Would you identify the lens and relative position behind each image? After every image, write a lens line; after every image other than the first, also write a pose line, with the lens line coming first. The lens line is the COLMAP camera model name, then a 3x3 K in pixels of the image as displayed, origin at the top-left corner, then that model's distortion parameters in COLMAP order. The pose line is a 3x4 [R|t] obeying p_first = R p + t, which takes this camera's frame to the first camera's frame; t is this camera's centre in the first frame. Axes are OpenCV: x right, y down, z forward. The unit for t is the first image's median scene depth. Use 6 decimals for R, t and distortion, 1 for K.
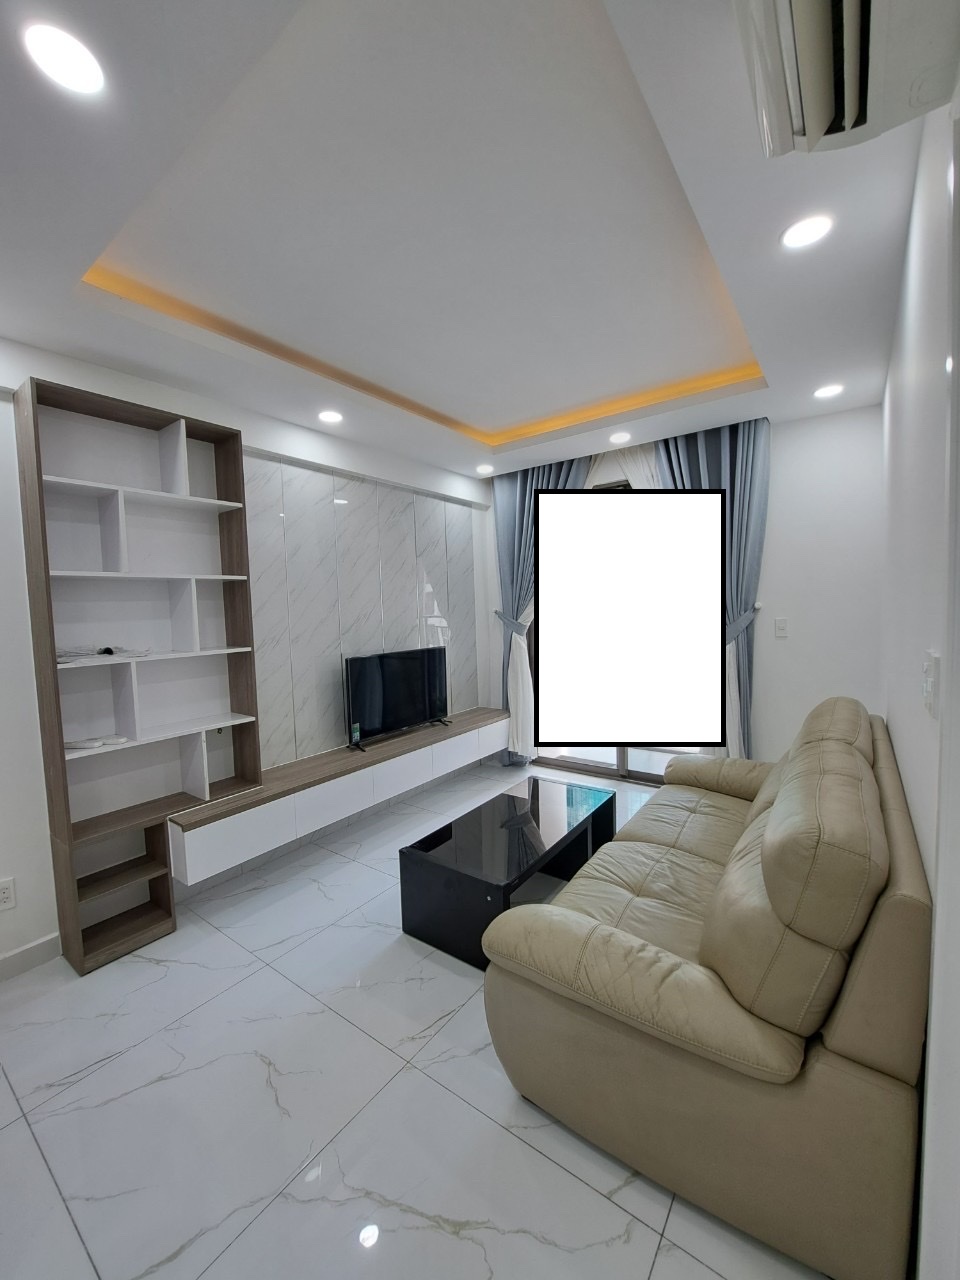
lens RADIAL K [[507.4, 0, 475.4], [0, 507.4, 639.9], [0, 0, 1]] dist [0.000242, -0.001061]
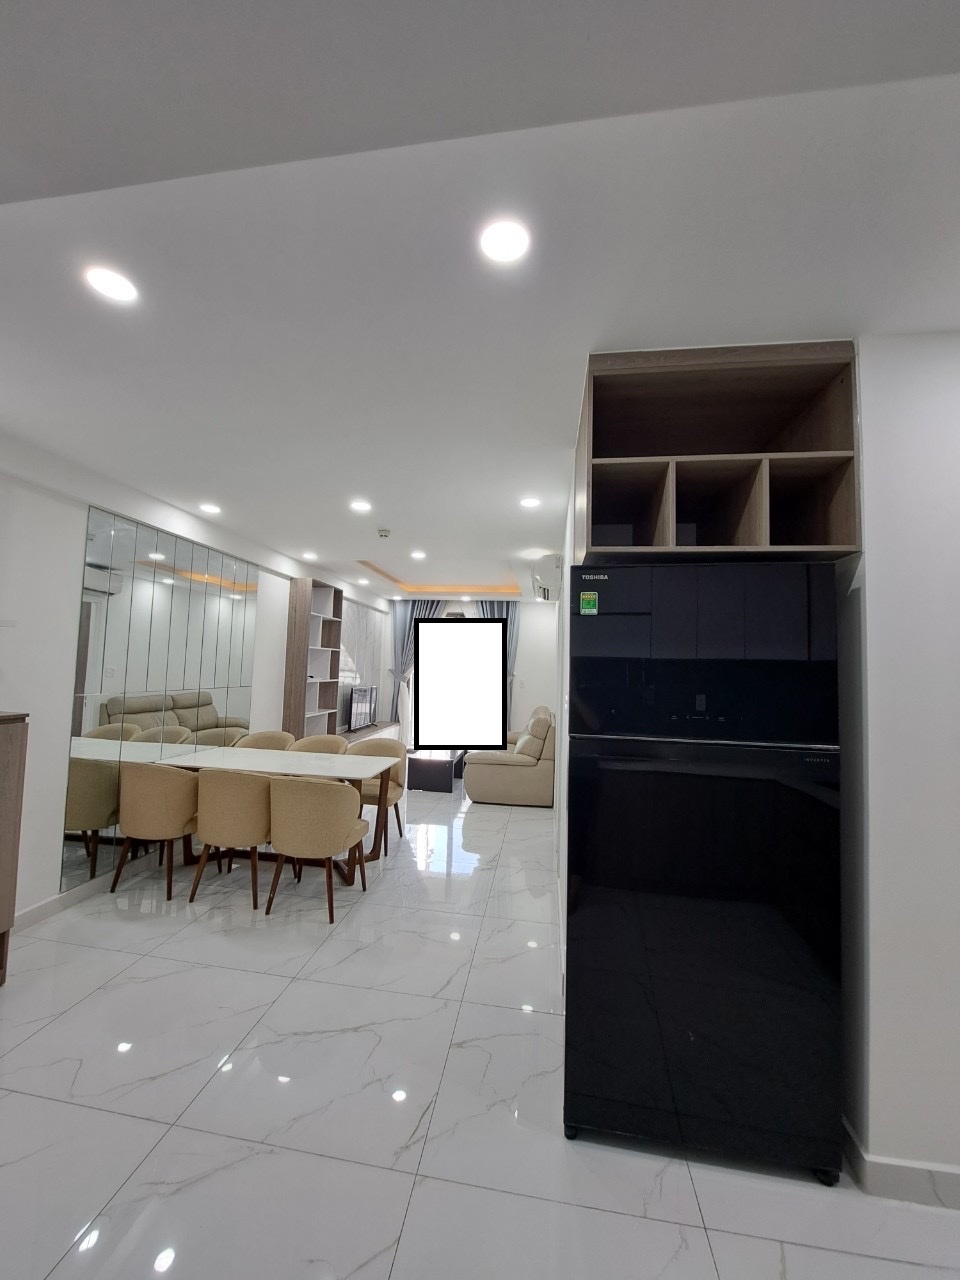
lens RADIAL K [[507.4, 0, 477.3], [0, 507.4, 638.9], [0, 0, 1]] dist [0.000242, -0.001061]
pose [[0.873958, 0.085453, 0.478430, -0.720784], [-0.024138, 0.990838, -0.132882, 0.089782], [-0.485402, 0.104585, 0.868013, -0.969721]]
